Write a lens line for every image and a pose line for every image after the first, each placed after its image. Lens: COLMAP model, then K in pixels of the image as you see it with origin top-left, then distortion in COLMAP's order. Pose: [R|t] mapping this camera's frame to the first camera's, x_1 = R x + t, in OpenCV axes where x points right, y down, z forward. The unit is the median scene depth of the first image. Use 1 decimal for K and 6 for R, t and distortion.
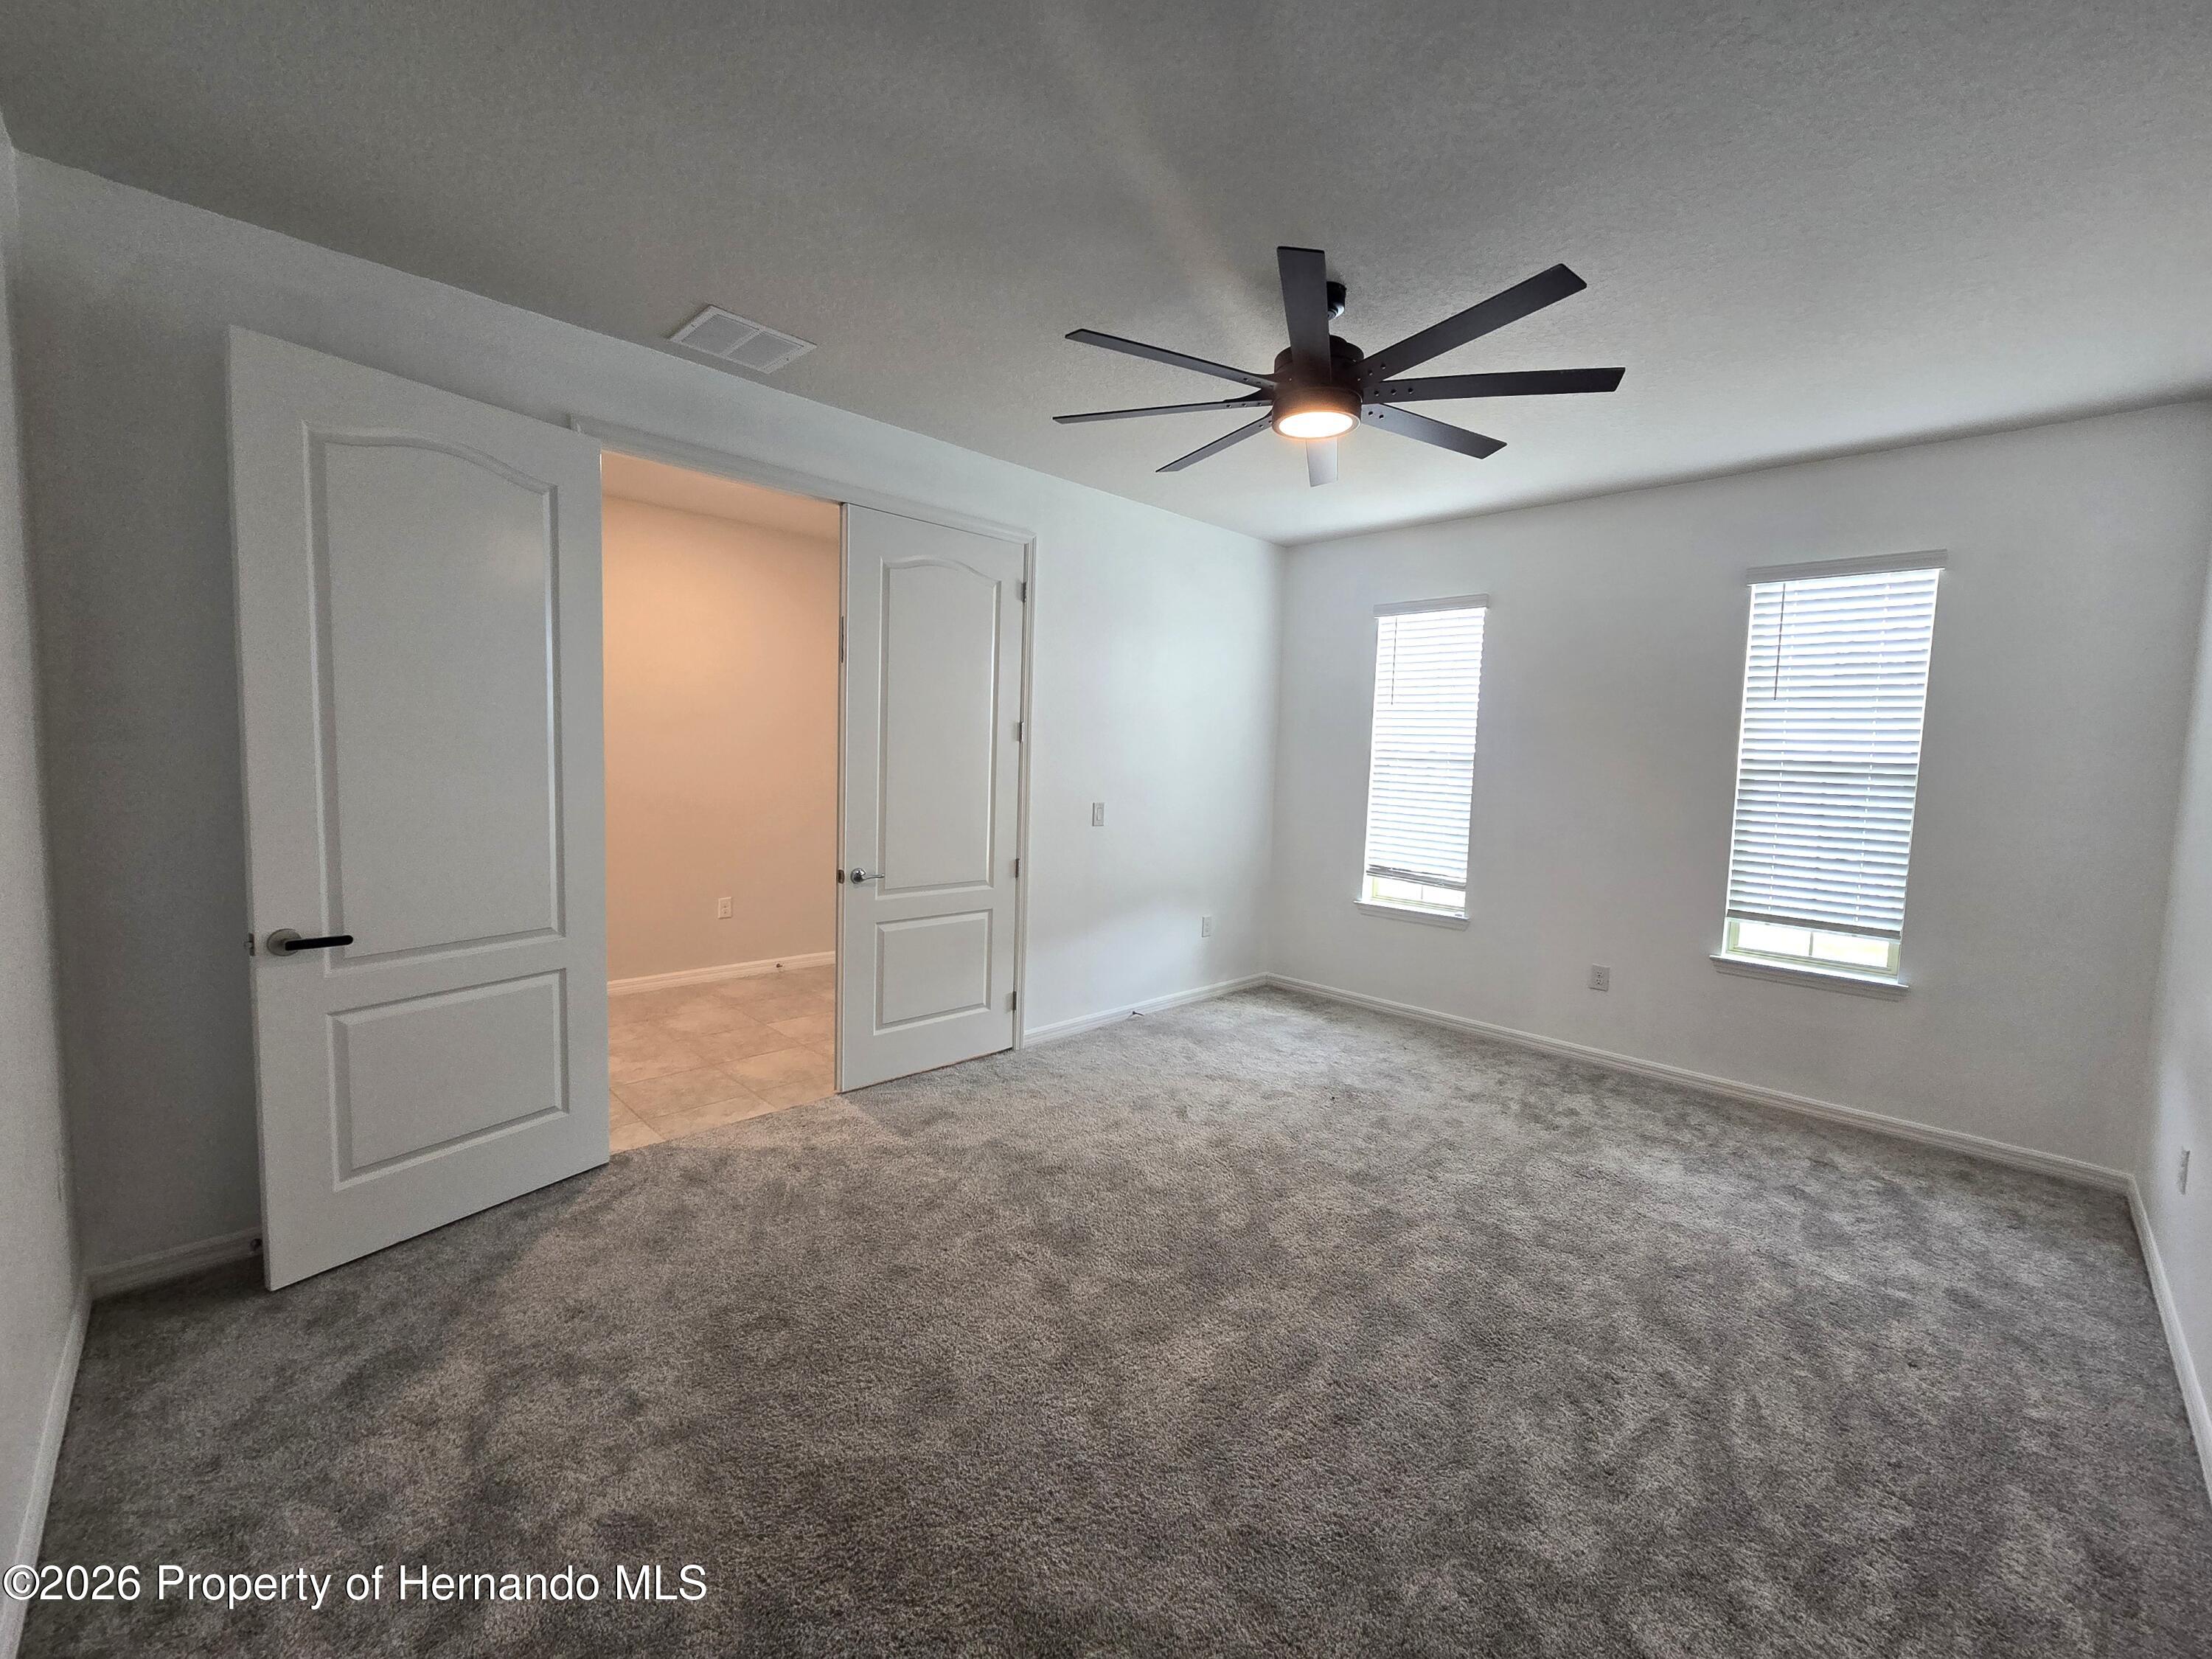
lens RADIAL K [[919.4, 0, 1104.4], [0, 919.4, 823.6], [0, 0, 1]] dist [0.000441, 0.000402]
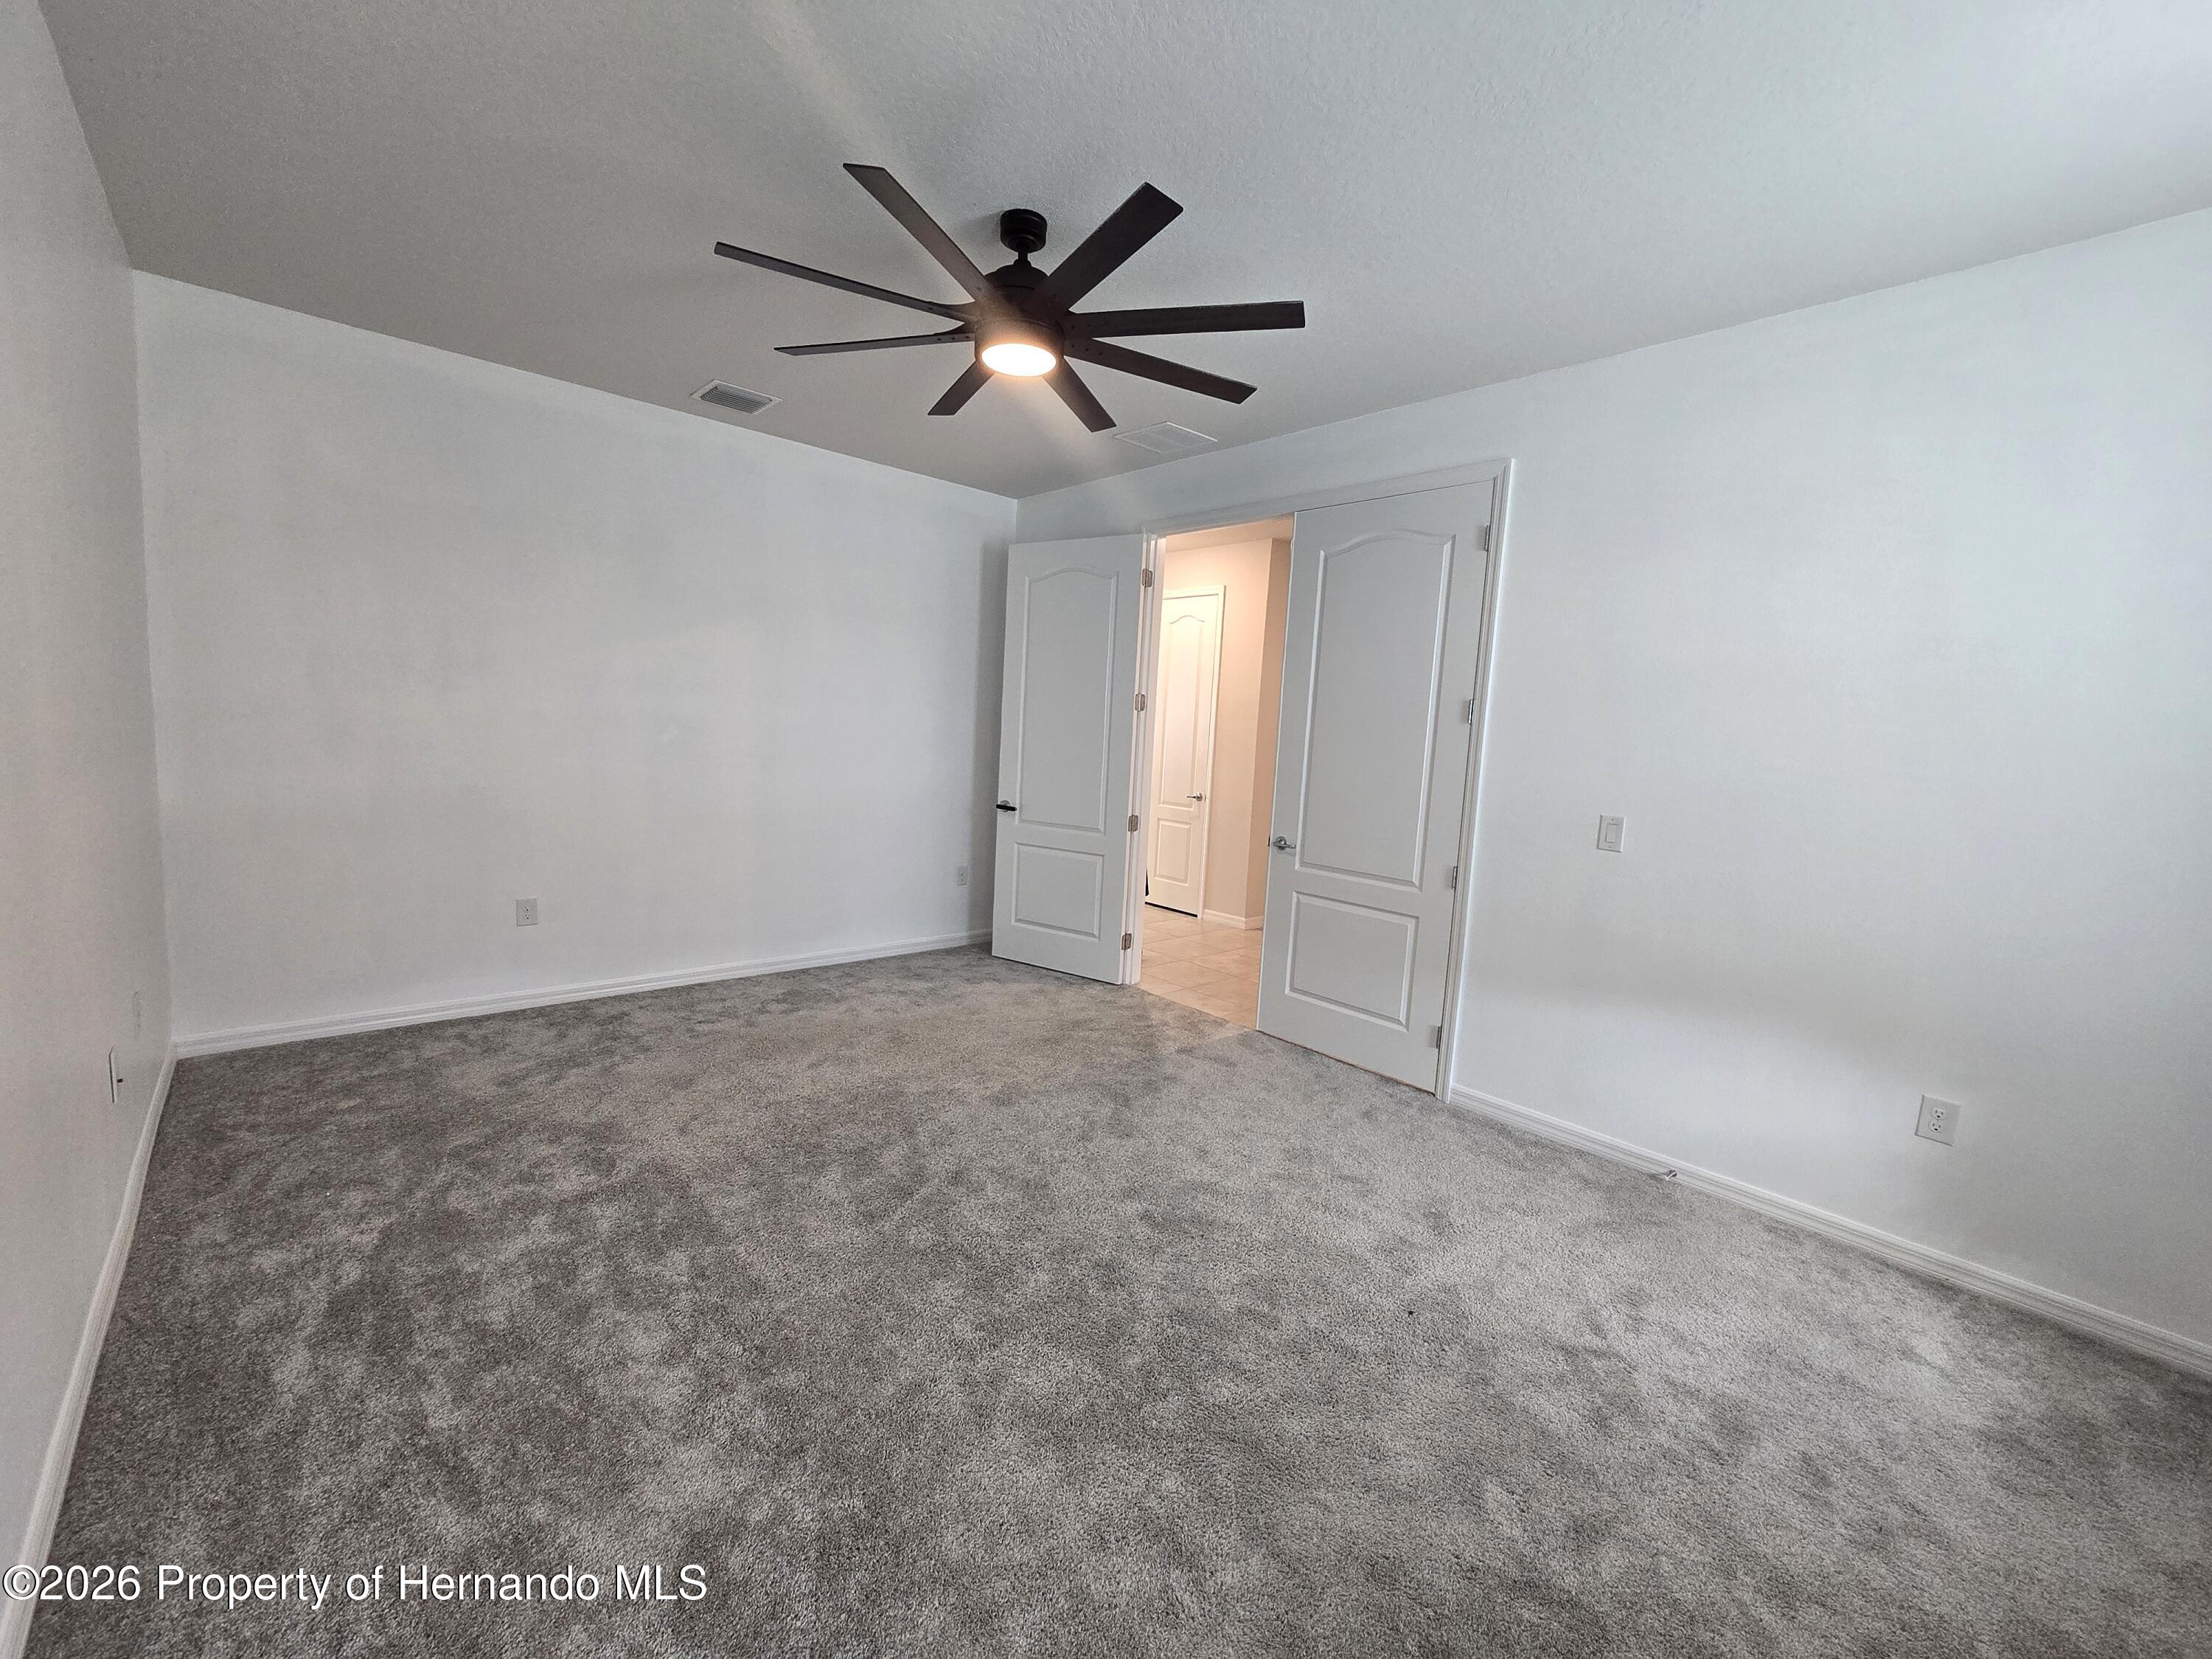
lens RADIAL K [[898.3, 0, 1099.0], [0, 898.3, 831.0], [0, 0, 1]] dist [0.003351, 0.000067]
pose [[-0.049768, 0.079019, -0.995630, 0.765926], [-0.136565, 0.986964, 0.085157, -0.019316], [0.989380, 0.140206, -0.038328, 0.759173]]
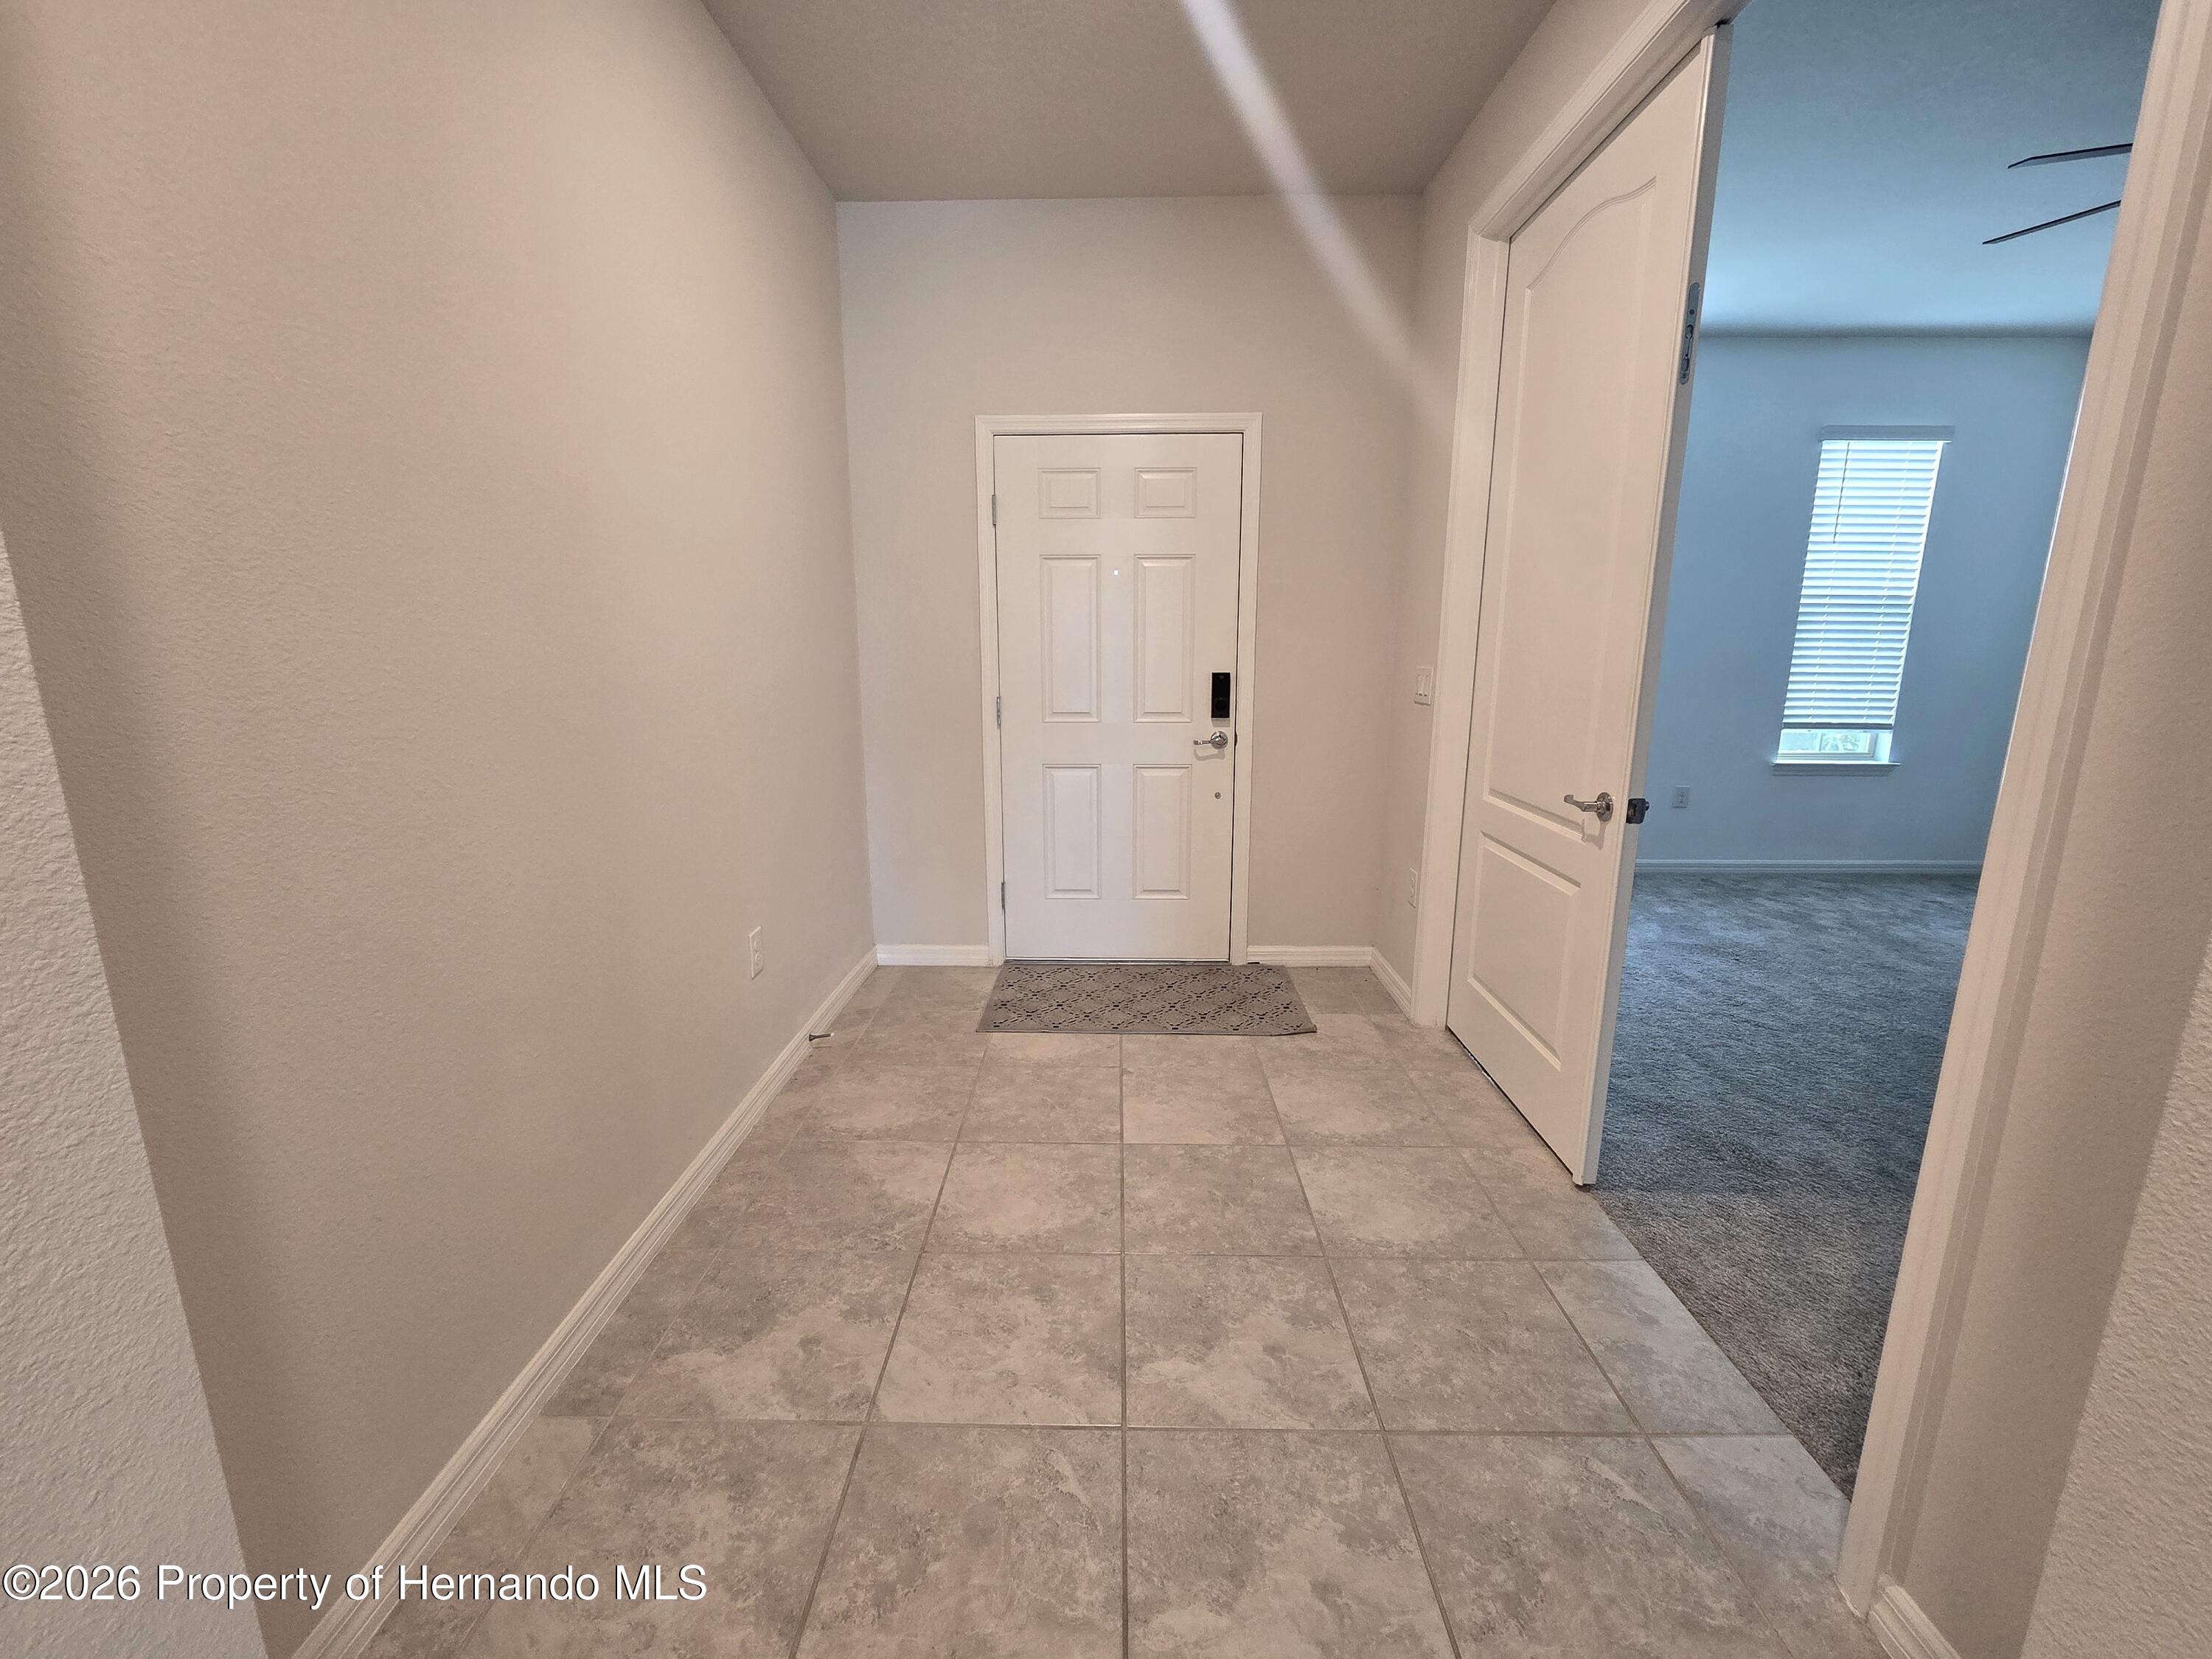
lens RADIAL K [[919.4, 0, 1107.9], [0, 919.4, 823.3], [0, 0, 1]] dist [0.000441, 0.000402]
pose [[0.715745, -0.184607, 0.673520, -0.819211], [0.072240, 0.978827, 0.191520, -0.074916], [-0.694615, -0.088424, 0.713927, 0.758779]]
